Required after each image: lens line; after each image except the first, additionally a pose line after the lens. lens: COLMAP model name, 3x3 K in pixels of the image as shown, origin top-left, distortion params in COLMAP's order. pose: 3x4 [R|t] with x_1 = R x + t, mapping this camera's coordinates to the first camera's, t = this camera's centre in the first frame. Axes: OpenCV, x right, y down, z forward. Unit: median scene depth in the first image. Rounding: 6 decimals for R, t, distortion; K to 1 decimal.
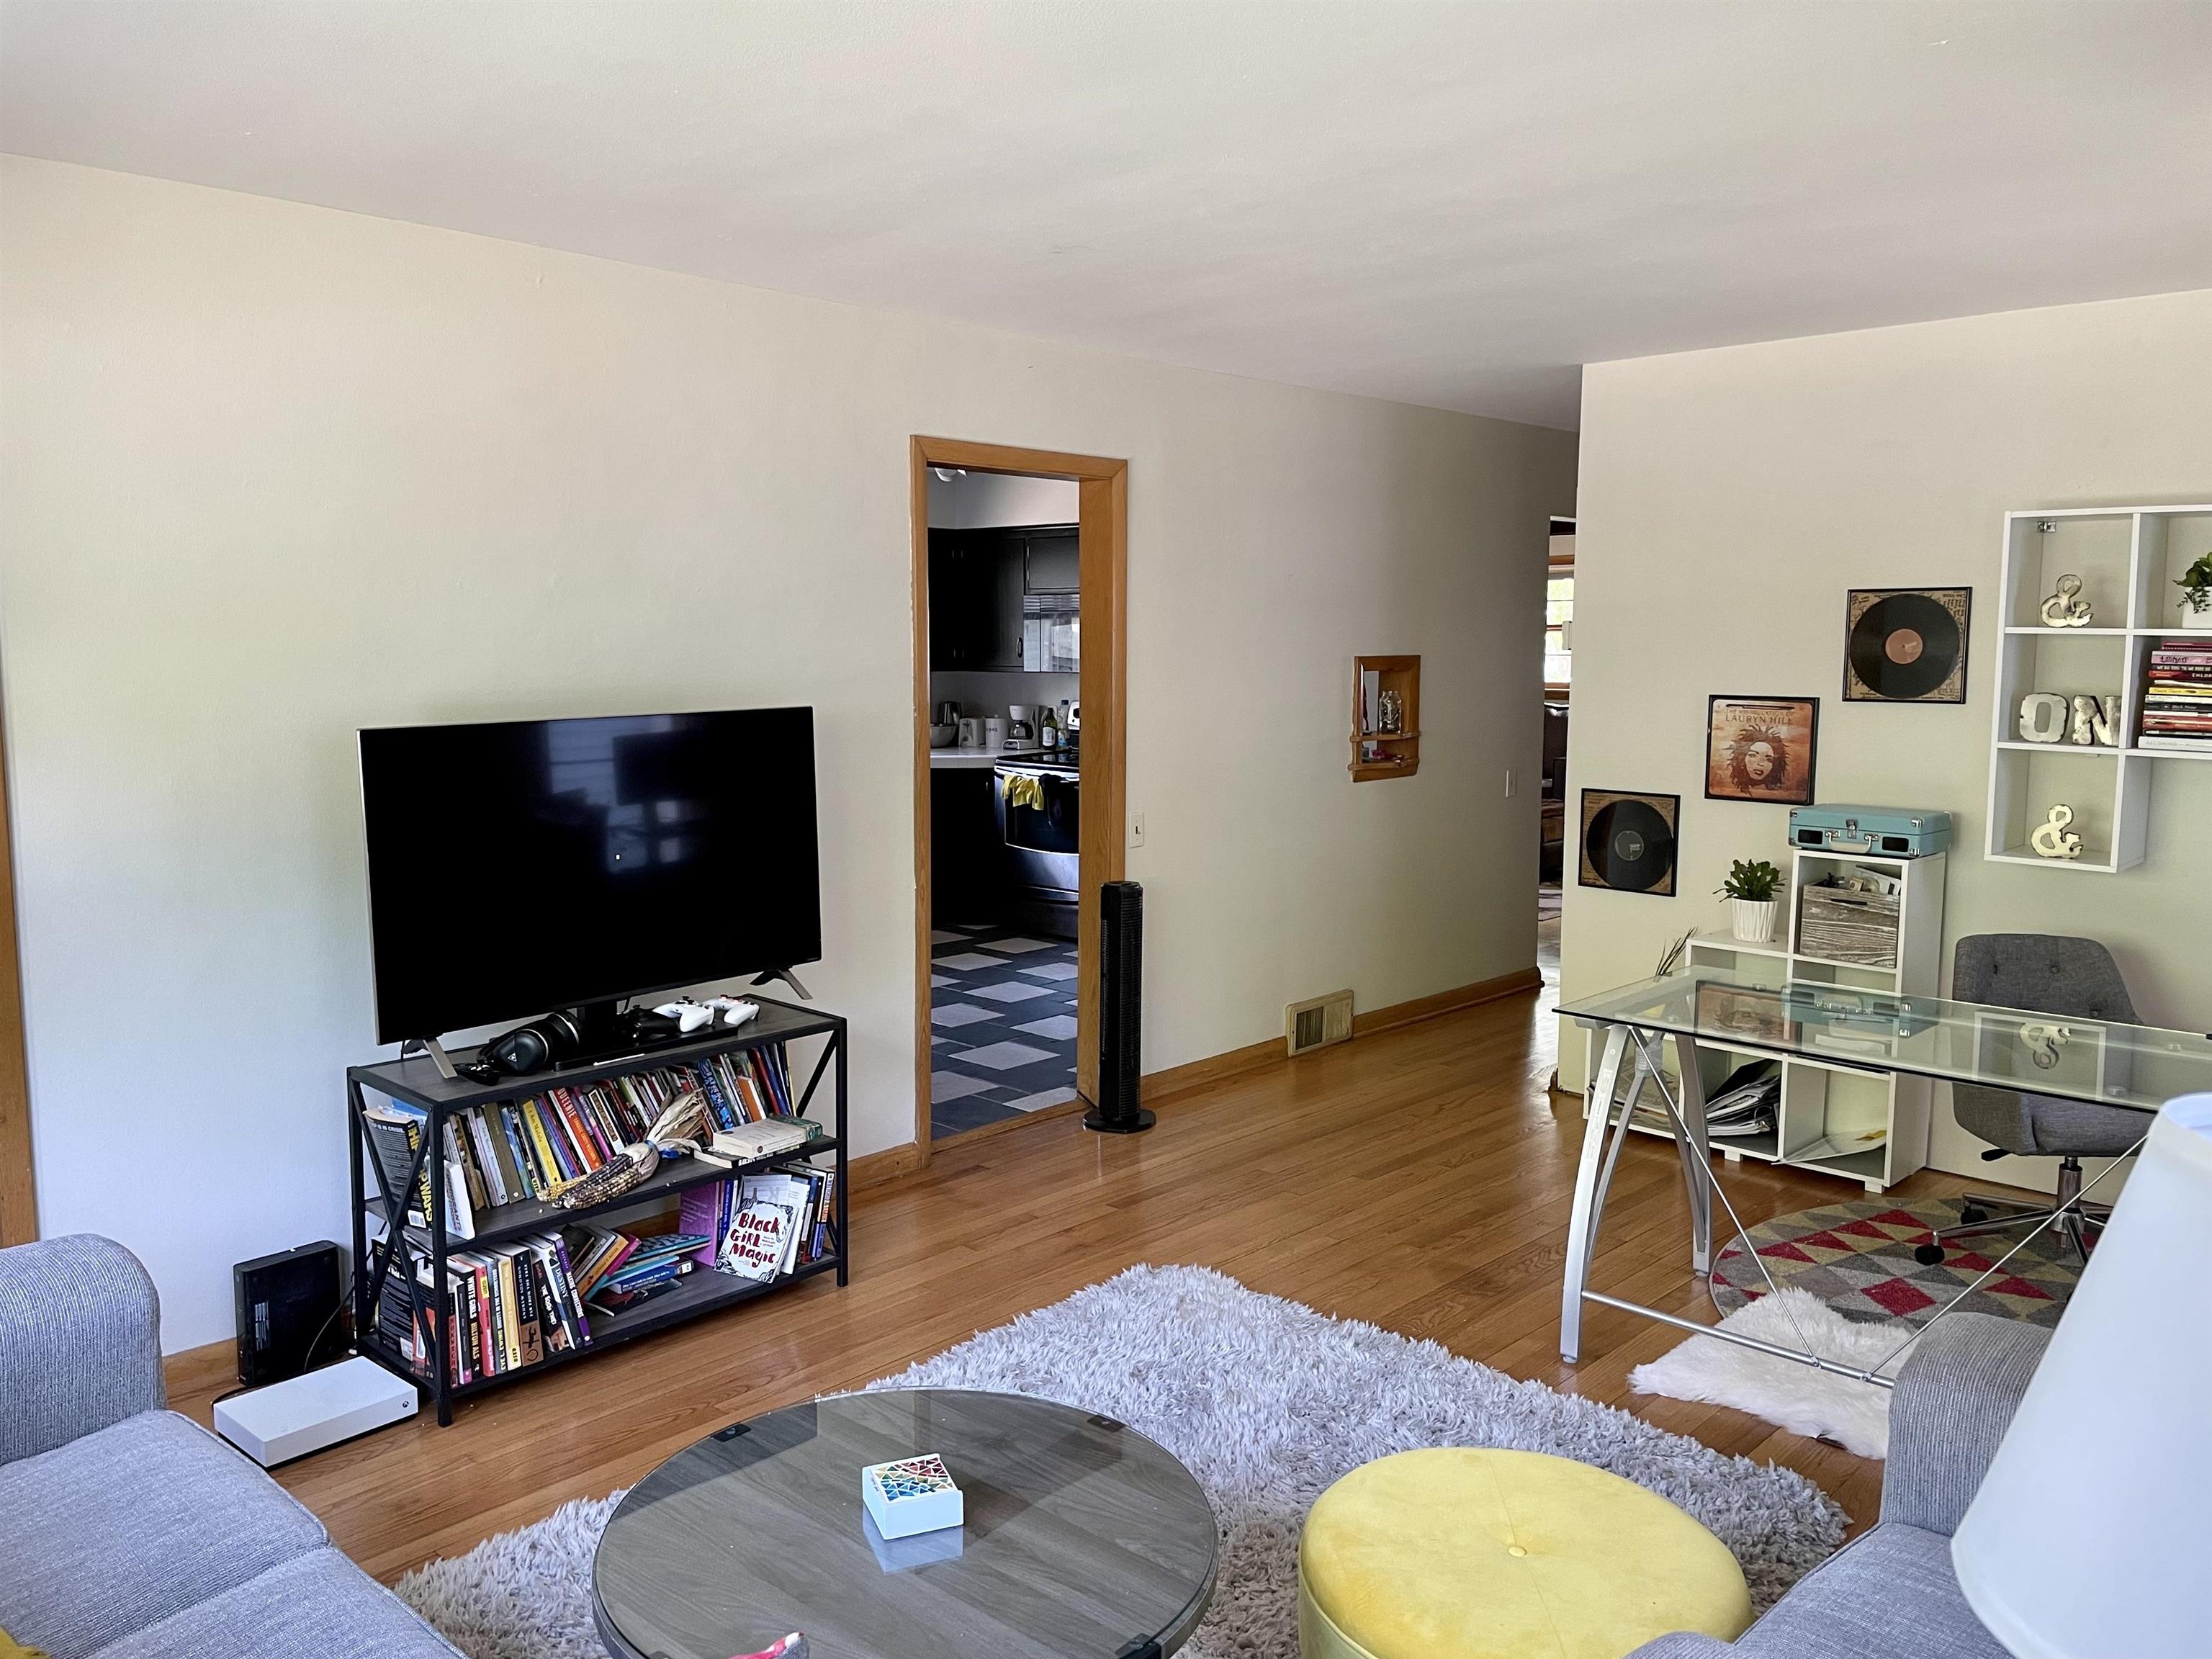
lens RADIAL K [[1656.1, 0, 1095.8], [0, 1656.1, 833.8], [0, 0, 1]] dist [0.048049, -0.038964]
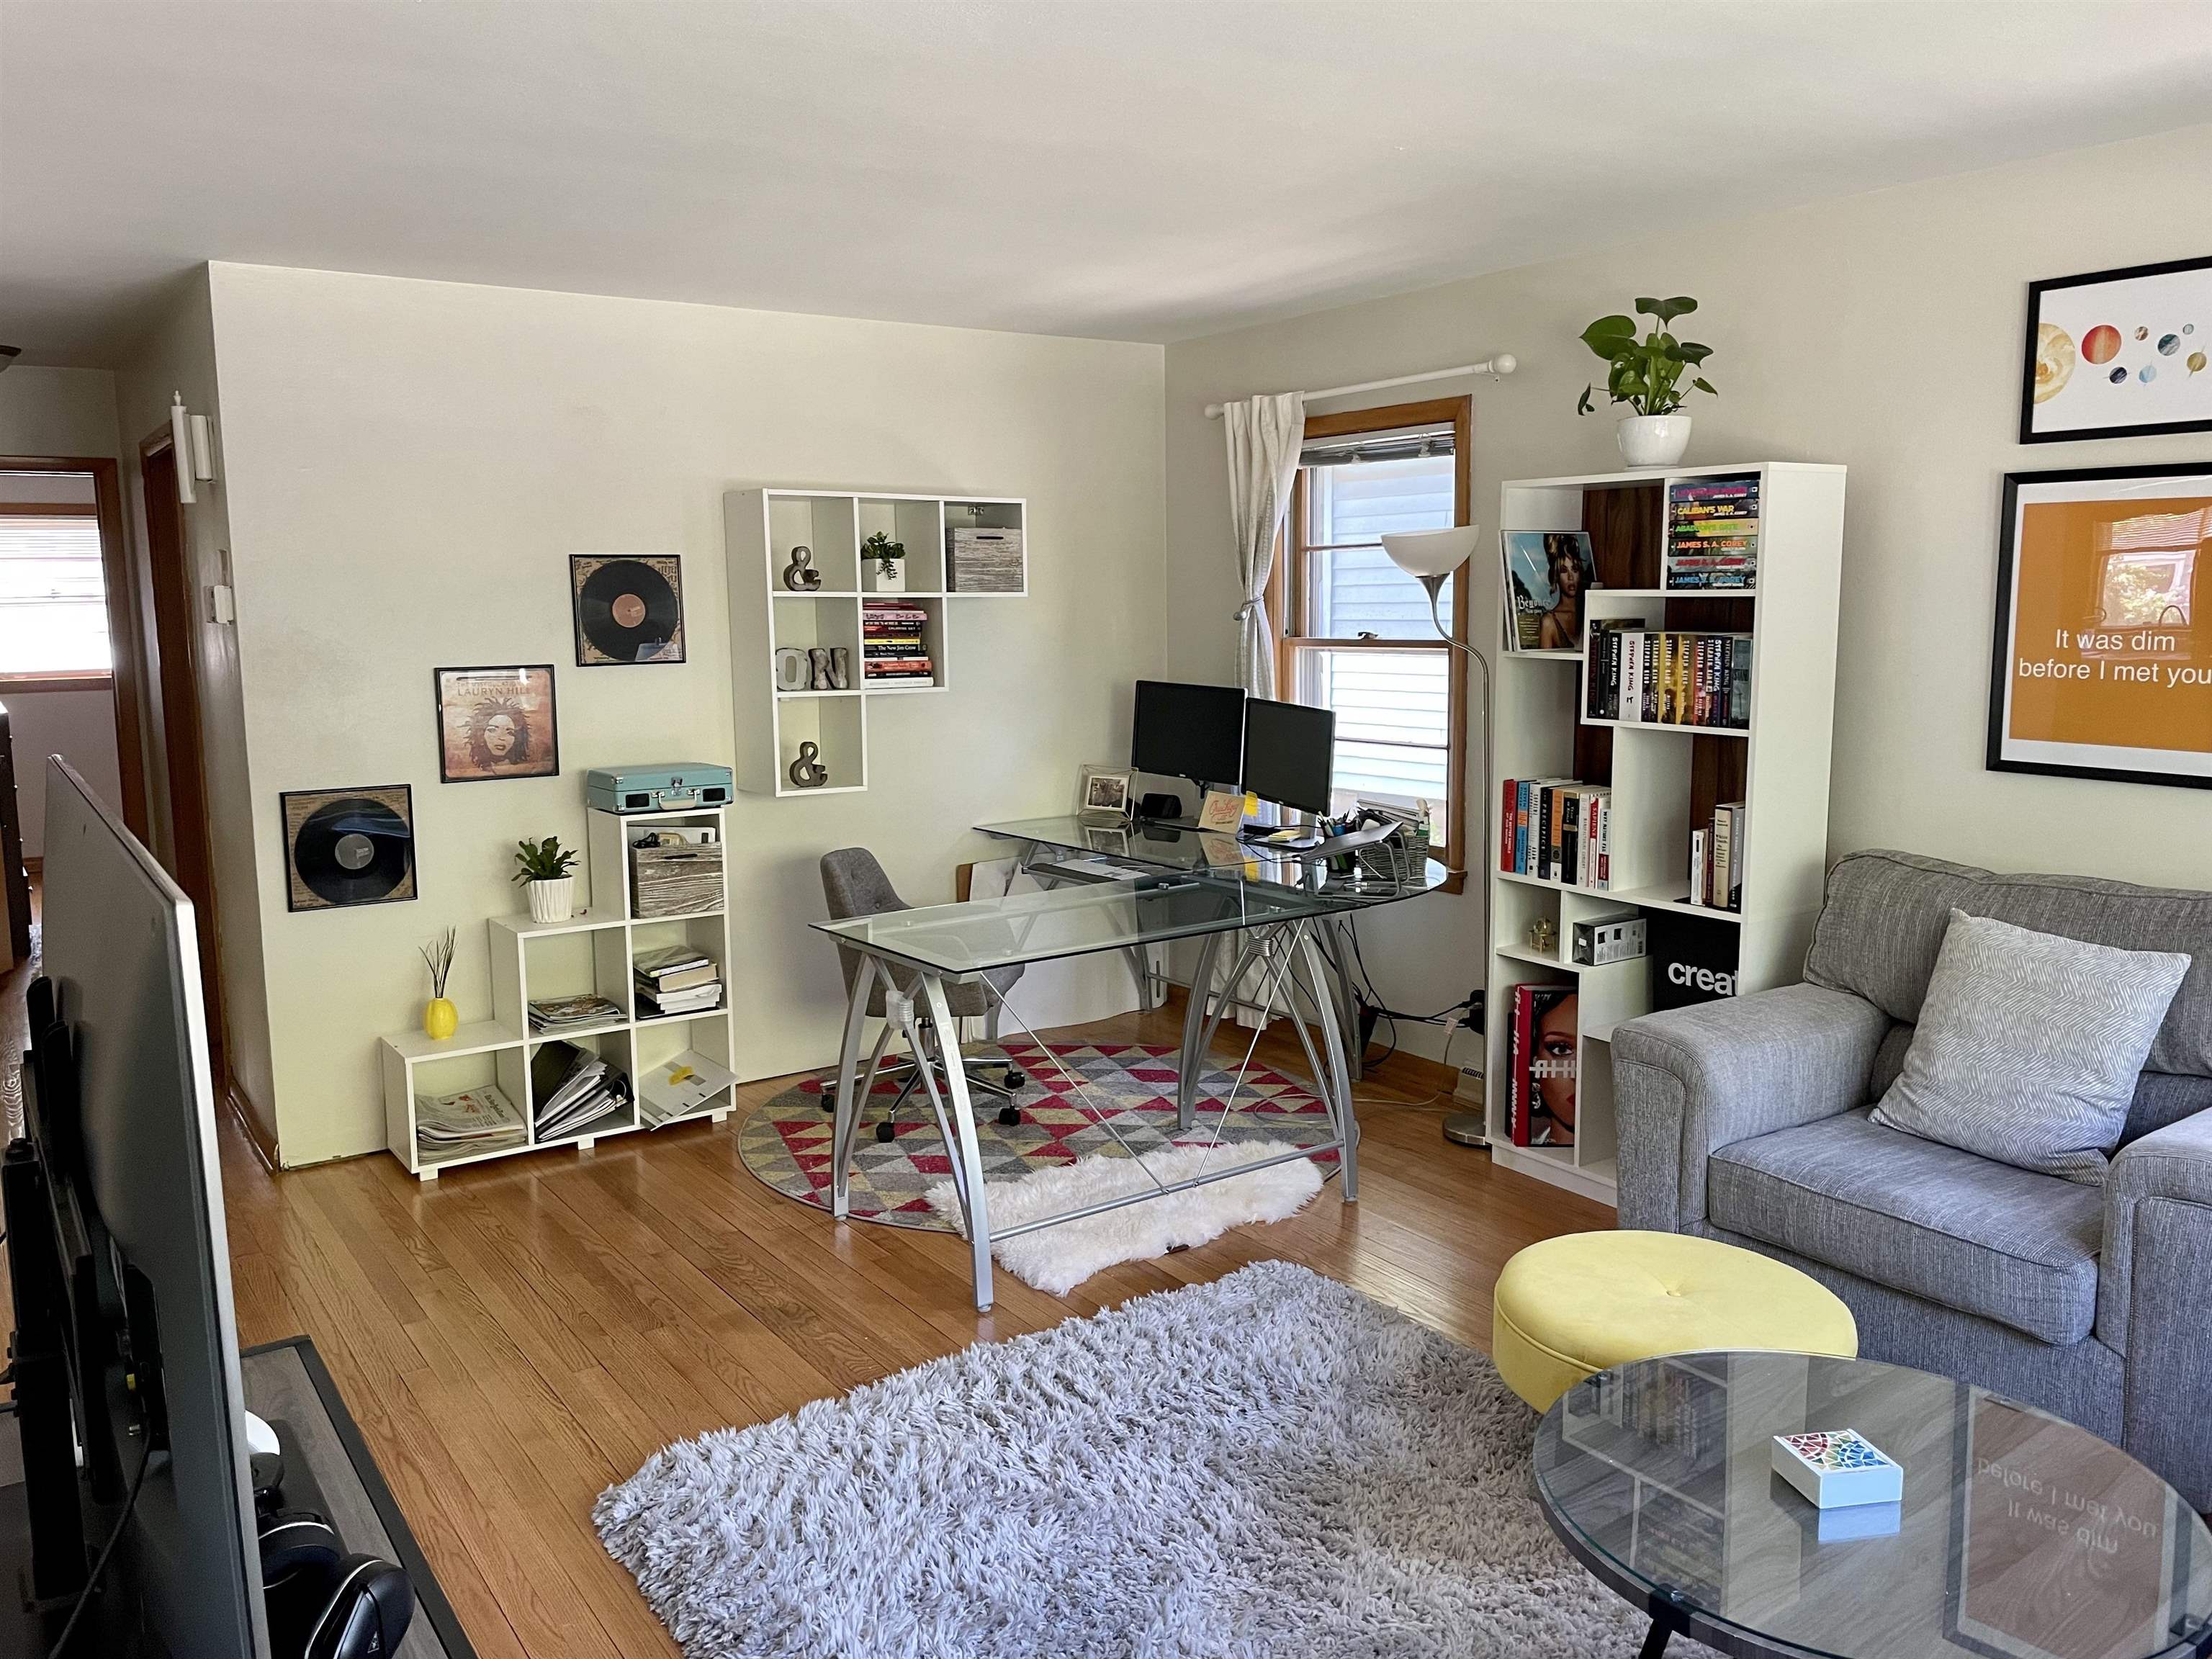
lens RADIAL K [[1656.1, 0, 1096.9], [0, 1656.1, 814.9], [0, 0, 1]] dist [0.048049, -0.038964]
pose [[0.198952, -0.136956, 0.970392, -0.450476], [0.128952, 0.985236, 0.112613, -0.061606], [-0.971488, 0.102730, 0.213676, 0.476494]]
